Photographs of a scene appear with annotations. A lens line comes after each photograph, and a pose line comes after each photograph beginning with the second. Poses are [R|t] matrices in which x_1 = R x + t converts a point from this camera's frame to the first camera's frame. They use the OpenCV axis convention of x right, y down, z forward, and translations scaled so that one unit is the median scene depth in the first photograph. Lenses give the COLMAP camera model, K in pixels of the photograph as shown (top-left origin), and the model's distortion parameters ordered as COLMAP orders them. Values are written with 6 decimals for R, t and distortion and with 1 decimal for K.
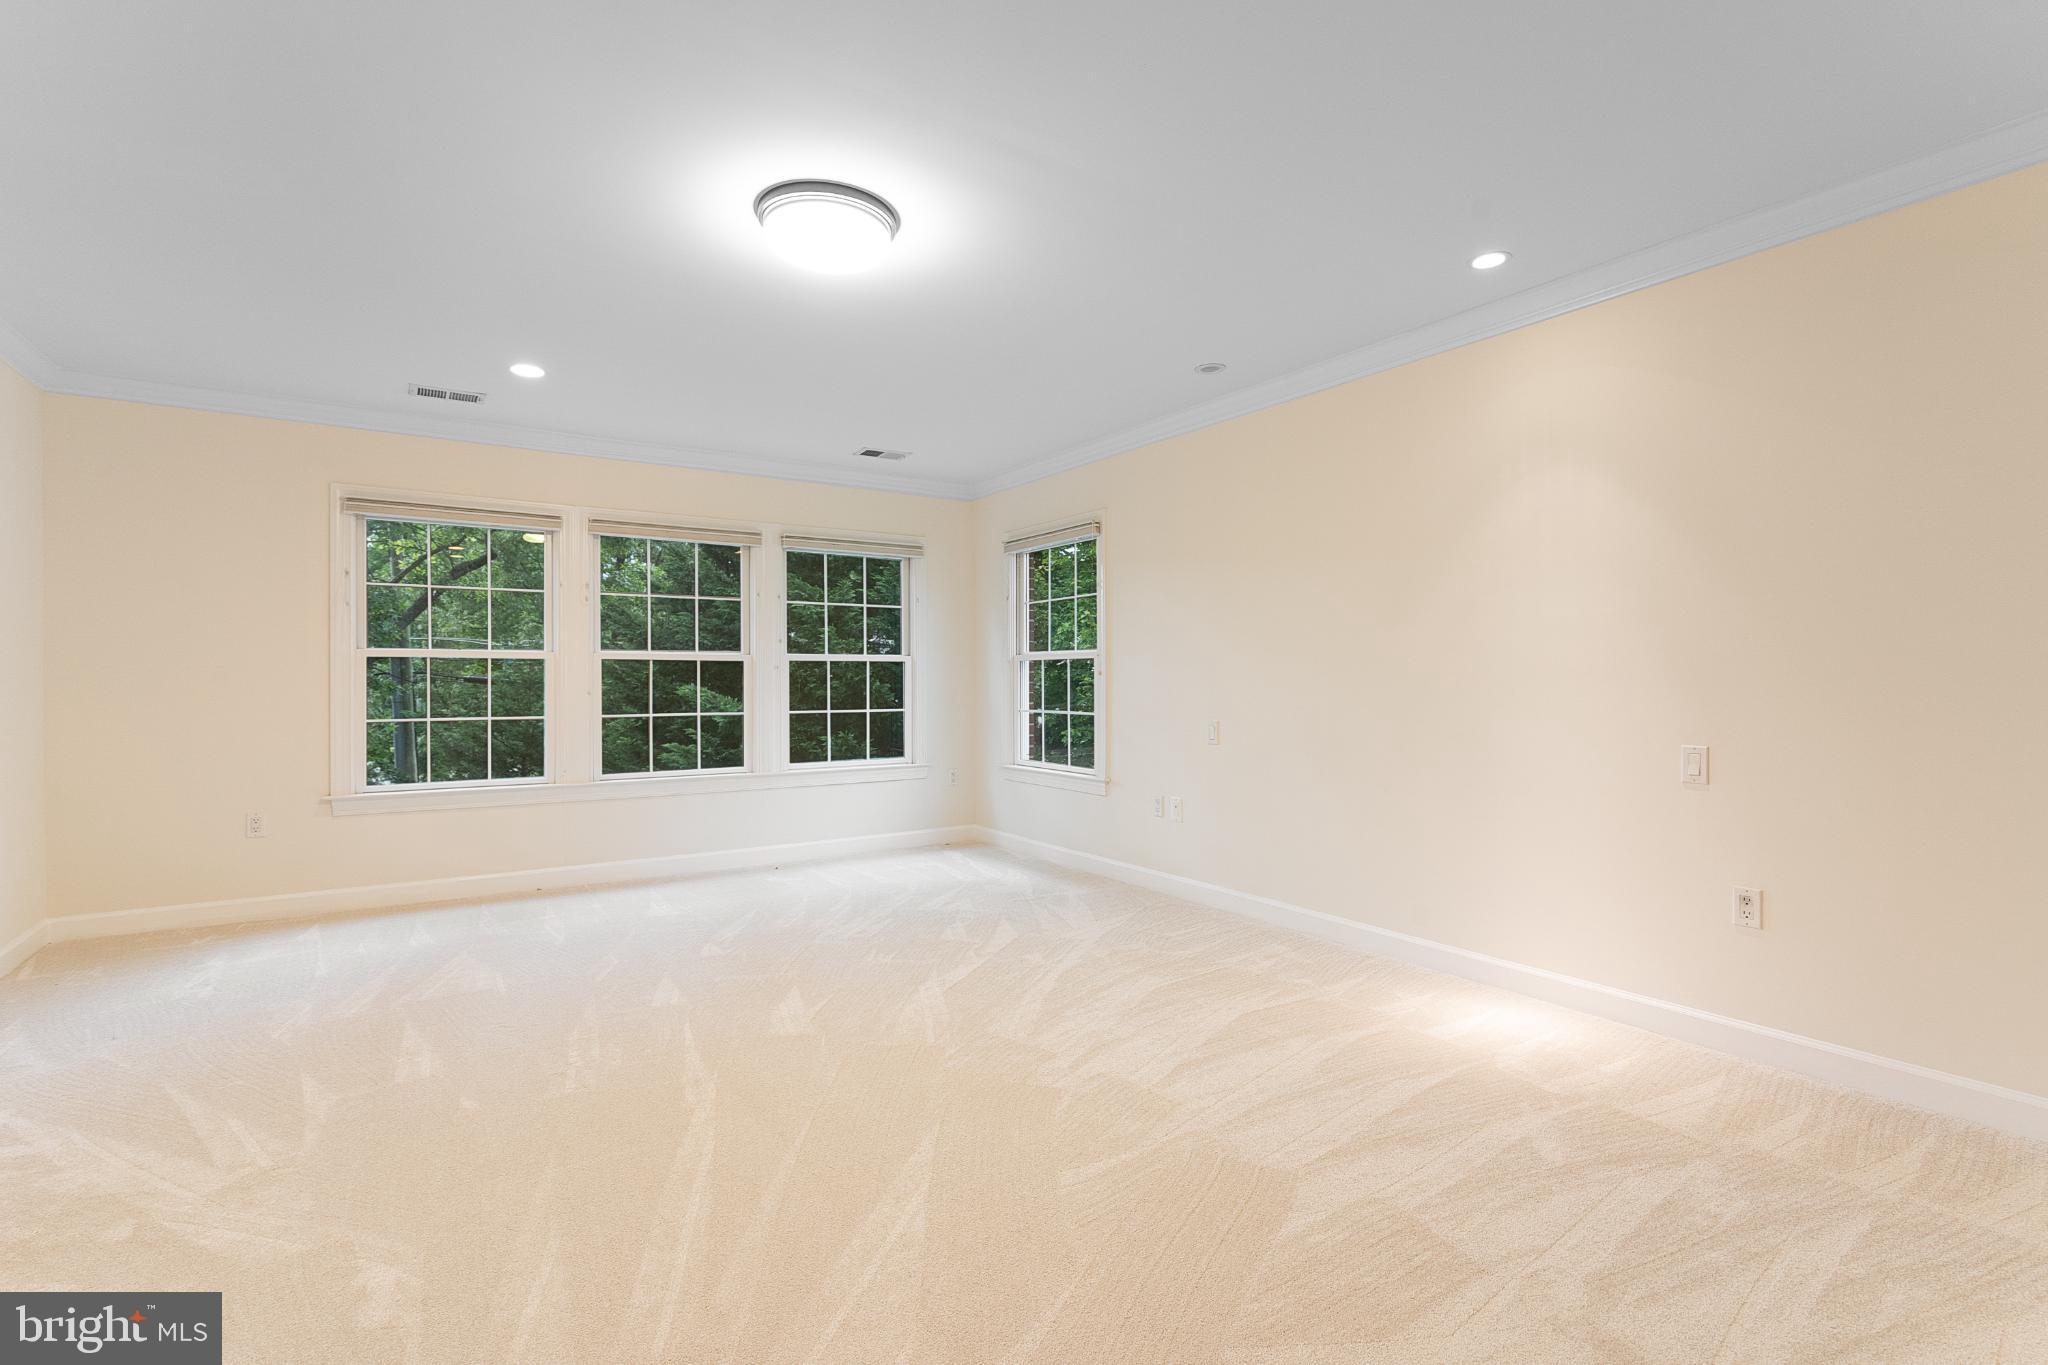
lens RADIAL K [[936.7, 0, 1030.3], [0, 936.7, 679.4], [0, 0, 1]] dist [-0.003816, 0.000362]
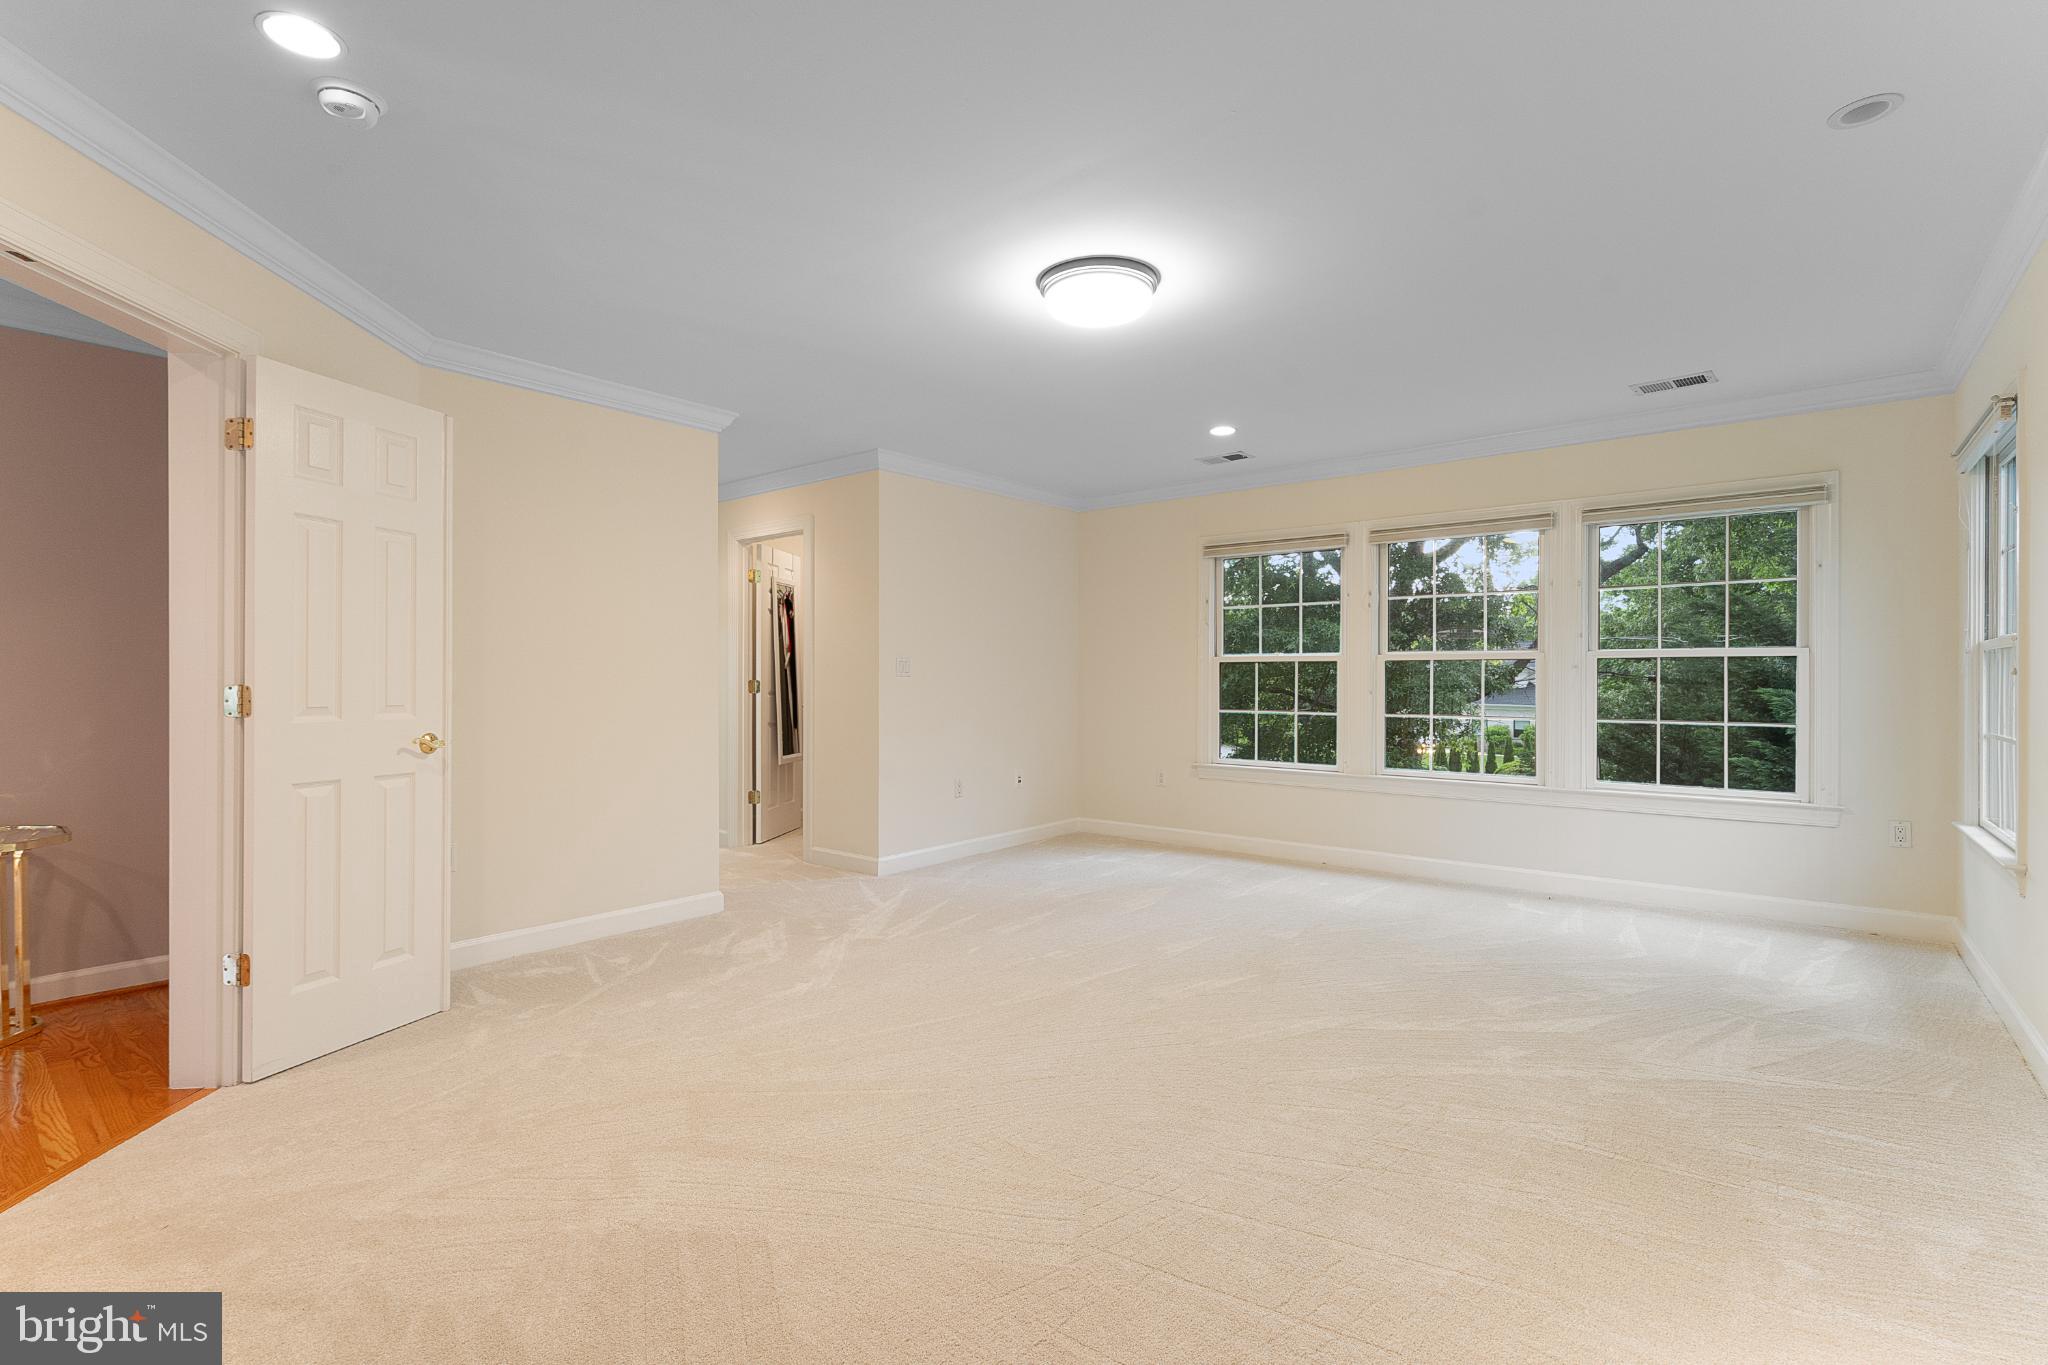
lens RADIAL K [[936.7, 0, 1008.1], [0, 936.7, 679.9], [0, 0, 1]] dist [-0.003816, 0.000362]
pose [[0.290343, 0.003586, -0.956916, 0.449201], [-0.003097, 0.999991, 0.002808, -0.001830], [0.956918, 0.002149, 0.290351, 0.293753]]
